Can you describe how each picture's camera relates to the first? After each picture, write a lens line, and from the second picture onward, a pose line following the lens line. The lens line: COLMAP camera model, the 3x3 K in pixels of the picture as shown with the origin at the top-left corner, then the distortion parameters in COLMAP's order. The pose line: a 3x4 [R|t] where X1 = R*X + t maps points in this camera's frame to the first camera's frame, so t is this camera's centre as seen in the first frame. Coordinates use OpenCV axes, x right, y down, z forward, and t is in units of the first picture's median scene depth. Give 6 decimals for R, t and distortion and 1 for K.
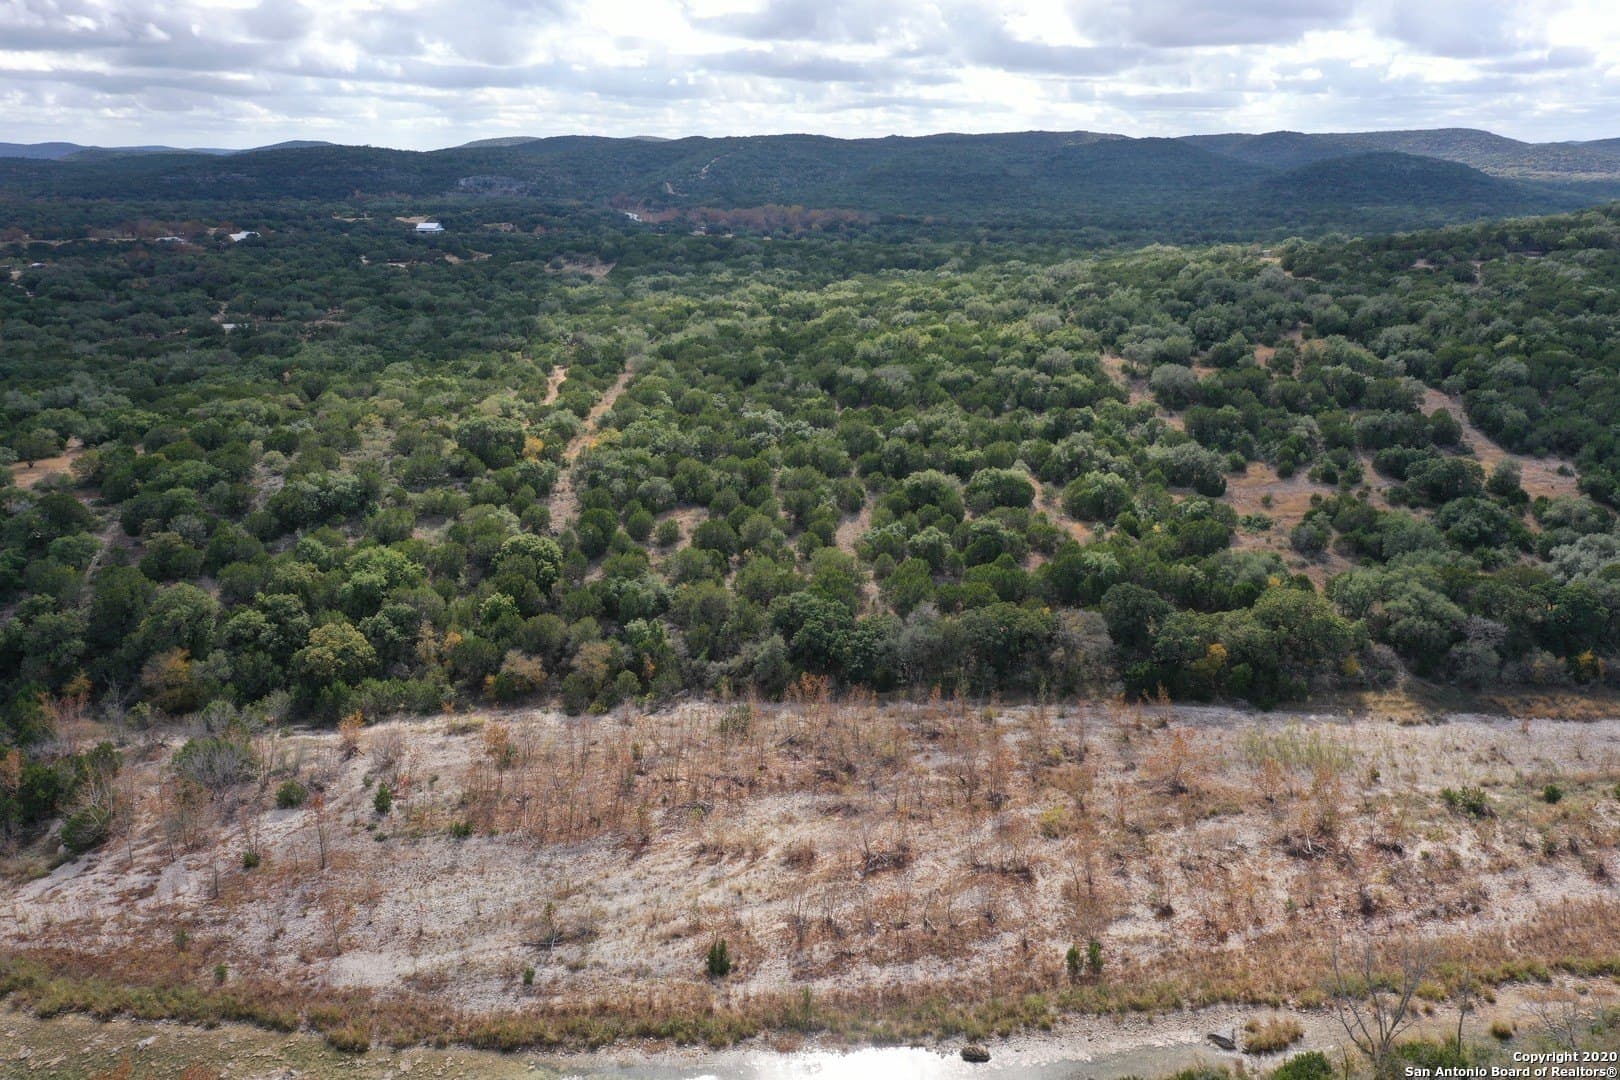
lens RADIAL K [[1274.3, 0, 812.3], [0, 1274.3, 555.0], [0, 0, 1]] dist [0.018199, -0.013276]
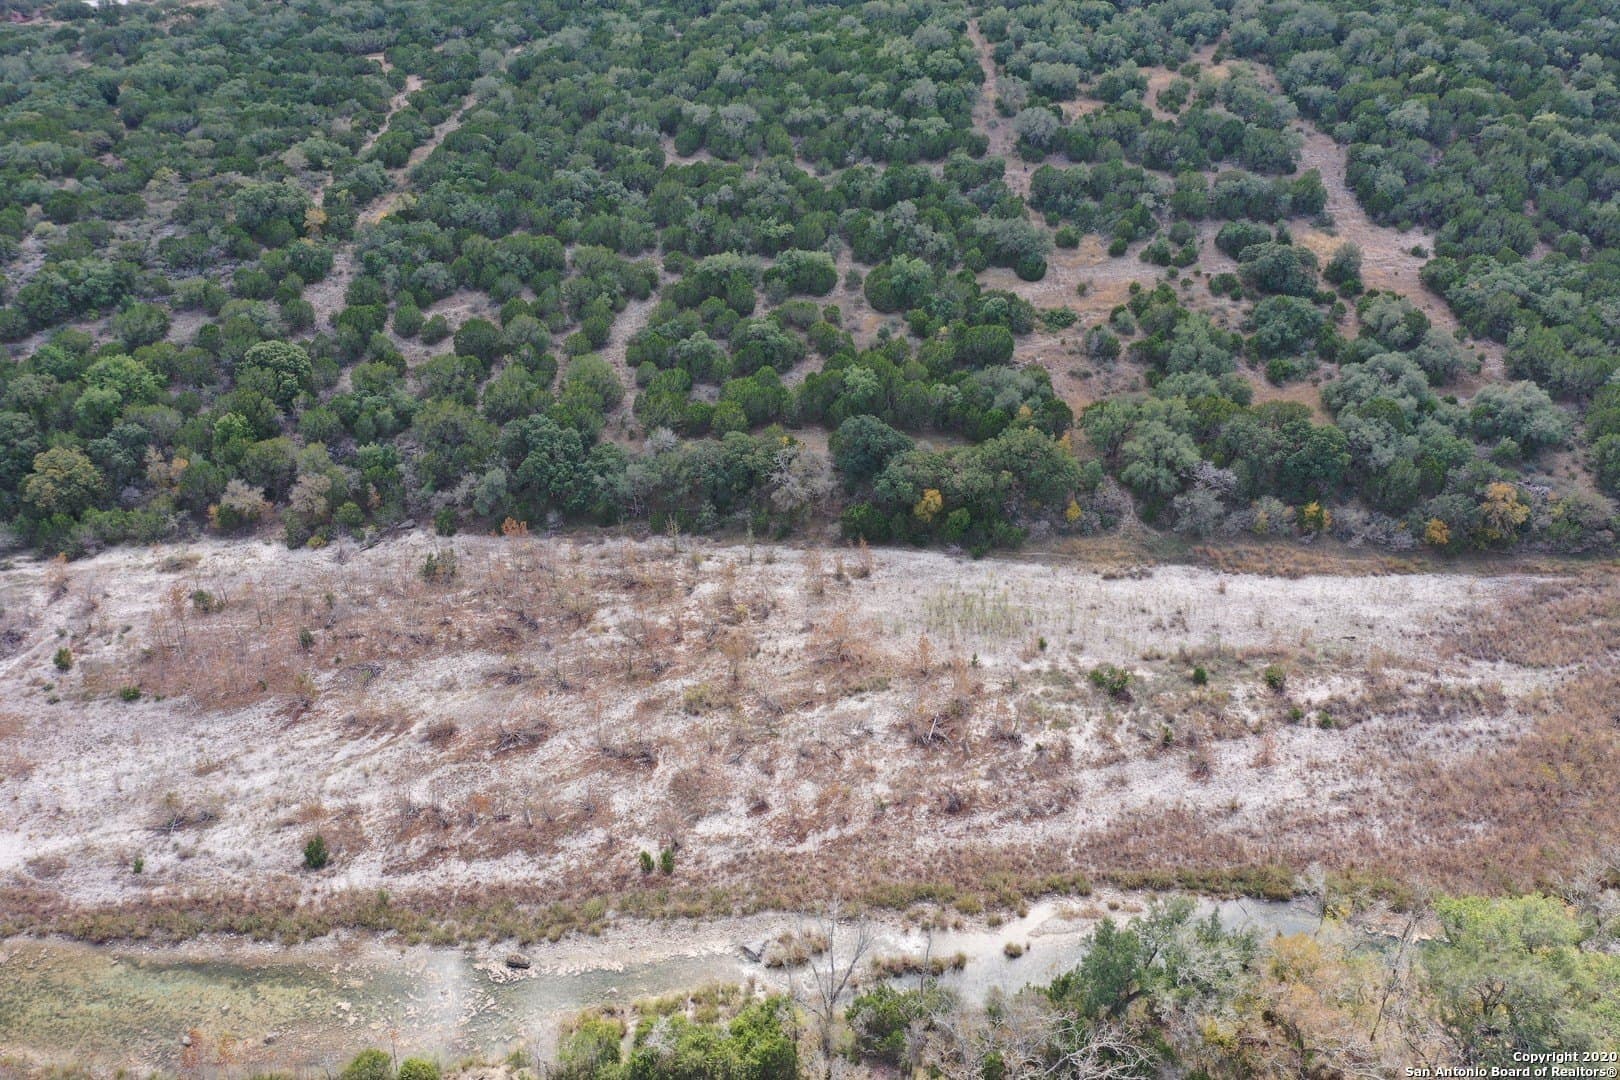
lens RADIAL K [[1274.3, 0, 810.9], [0, 1274.3, 539.5], [0, 0, 1]] dist [0.018199, -0.013276]
pose [[0.999195, 0.021493, -0.033859, 0.219567], [-0.011468, 0.962134, 0.272337, -0.138036], [0.038431, -0.271730, 0.961606, 0.031756]]
